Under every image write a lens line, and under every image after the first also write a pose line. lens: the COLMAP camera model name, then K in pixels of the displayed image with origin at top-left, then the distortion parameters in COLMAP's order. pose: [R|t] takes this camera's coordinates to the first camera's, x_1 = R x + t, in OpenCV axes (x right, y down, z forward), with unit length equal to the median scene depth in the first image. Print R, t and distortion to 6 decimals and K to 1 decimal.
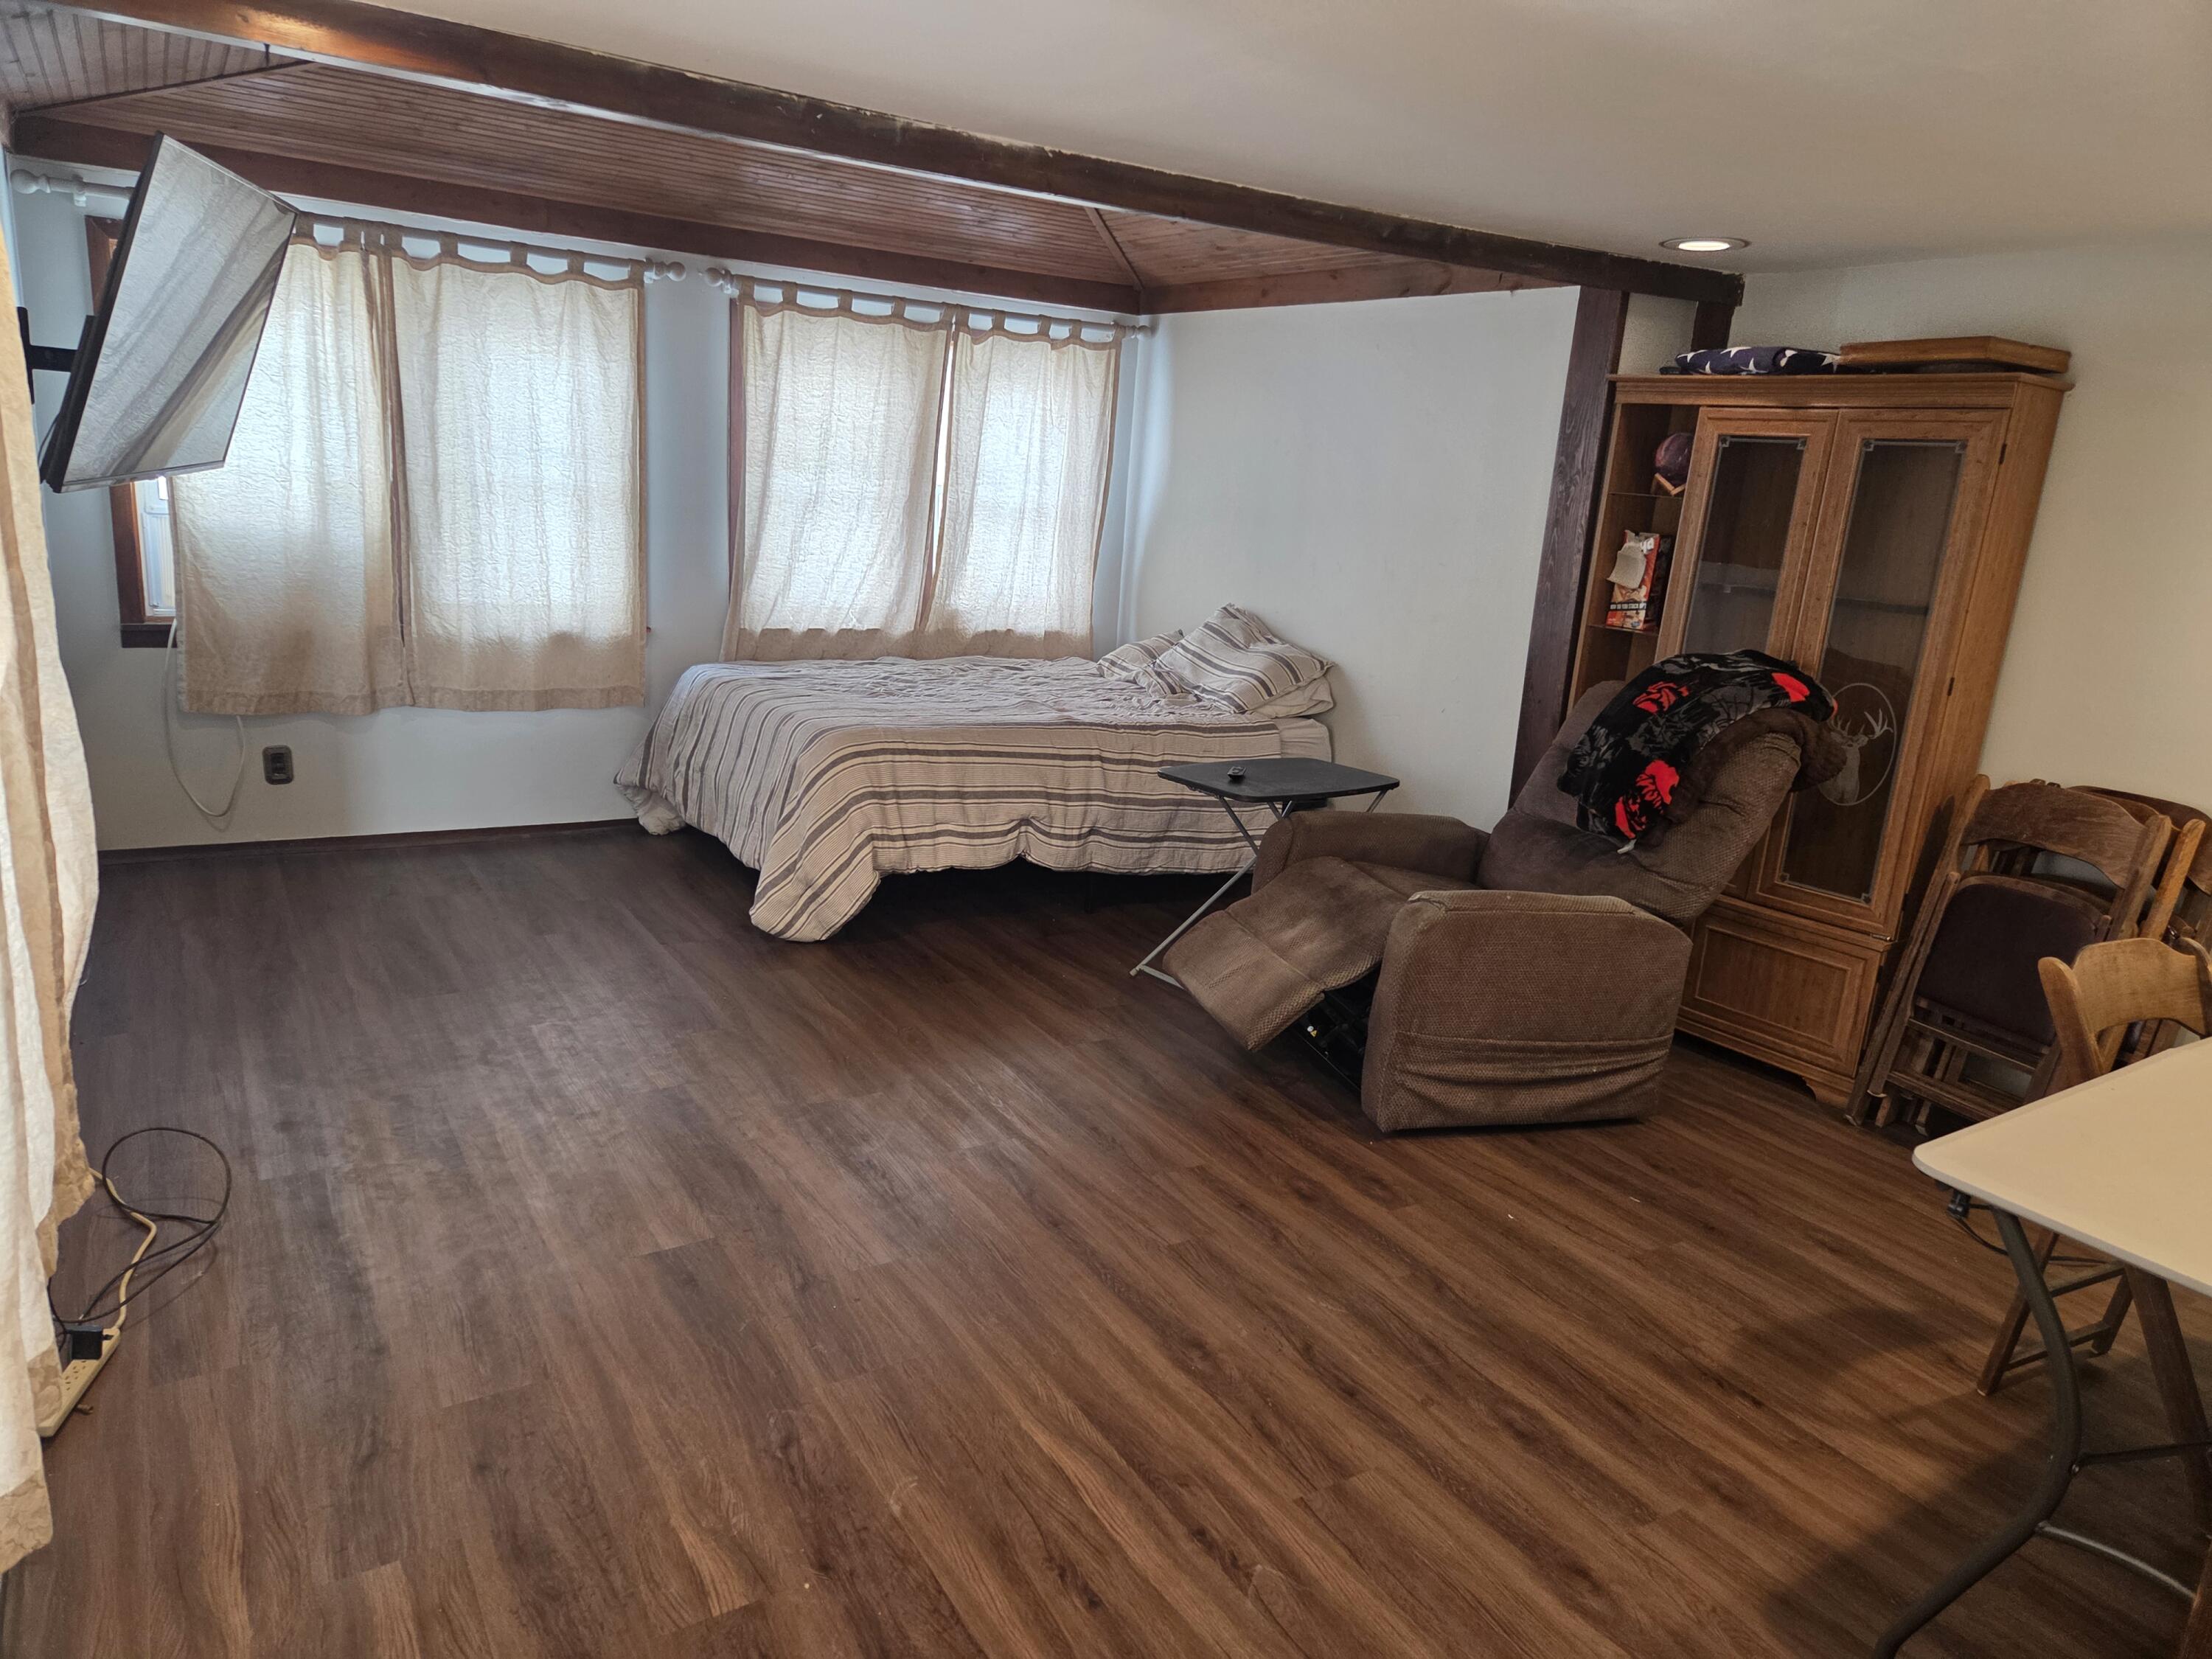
lens RADIAL K [[1472.9, 0, 1090.2], [0, 1472.9, 838.5], [0, 0, 1]] dist [0.063420, -0.045668]
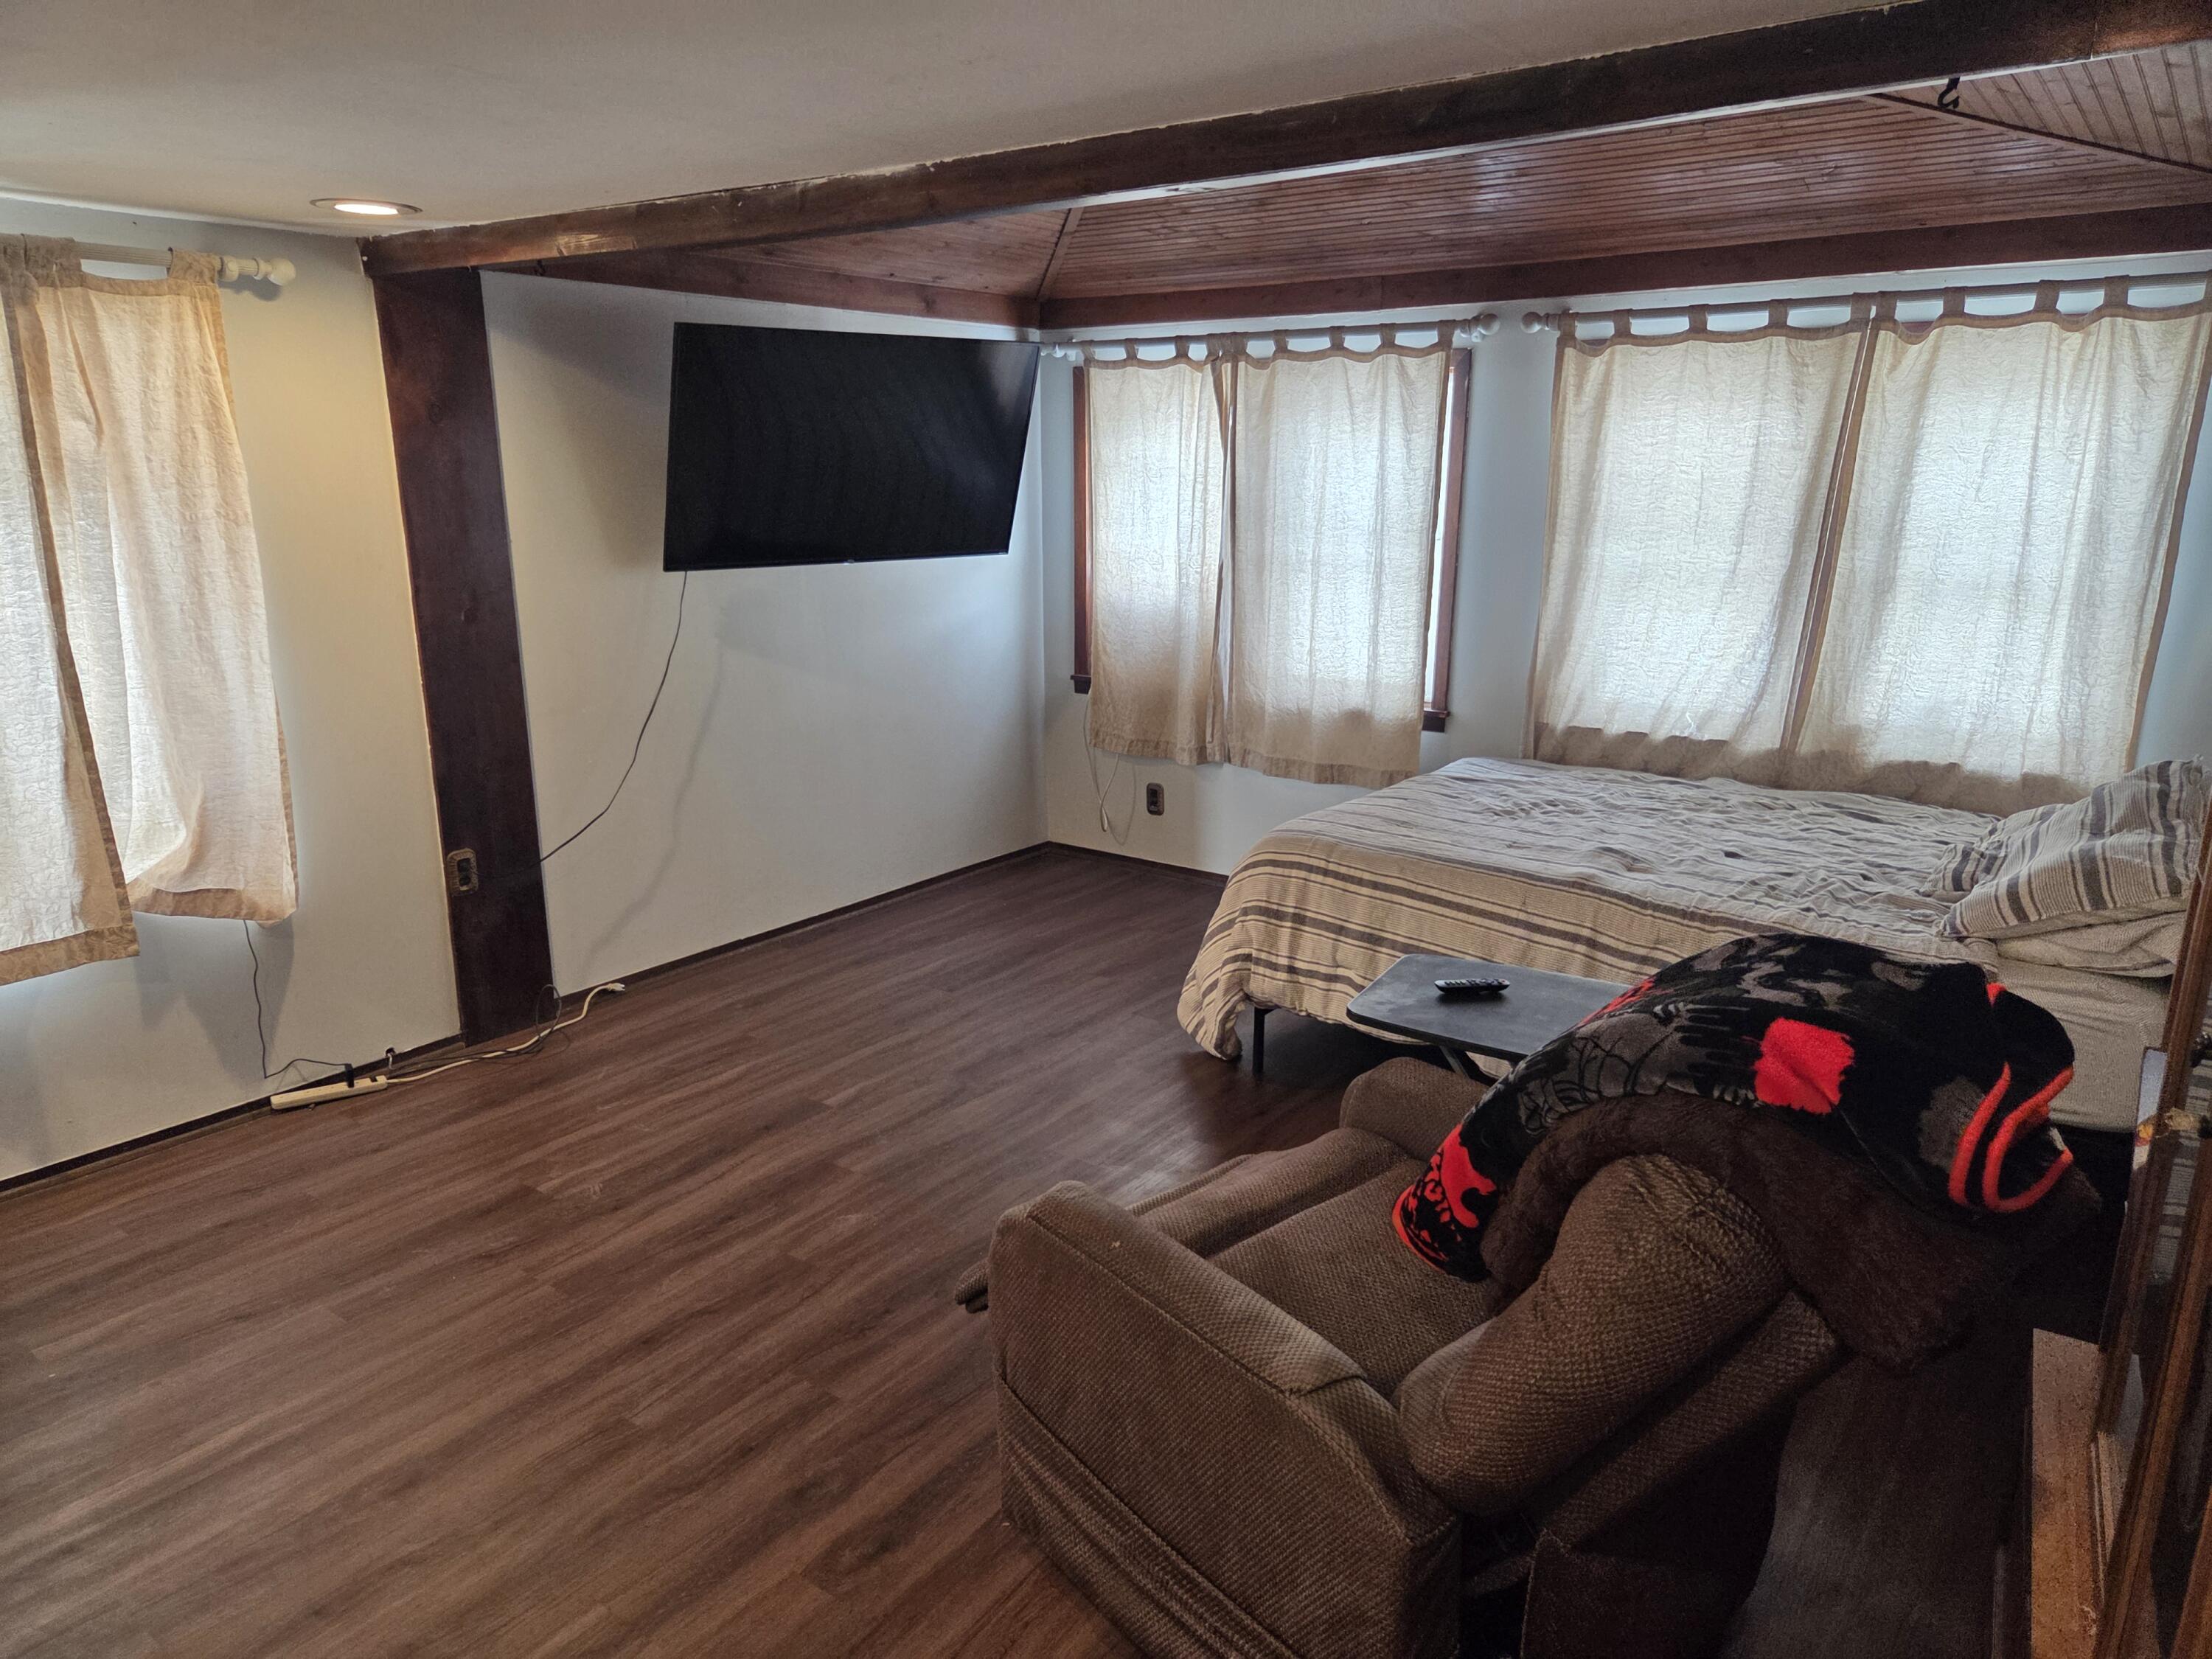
lens RADIAL K [[1472.9, 0, 1090.2], [0, 1472.9, 838.5], [0, 0, 1]] dist [0.063420, -0.045668]
pose [[0.372438, 0.158106, -0.914490, 0.516021], [-0.207678, 0.974591, 0.083917, -0.105856], [0.904522, 0.158665, 0.395810, 0.487469]]
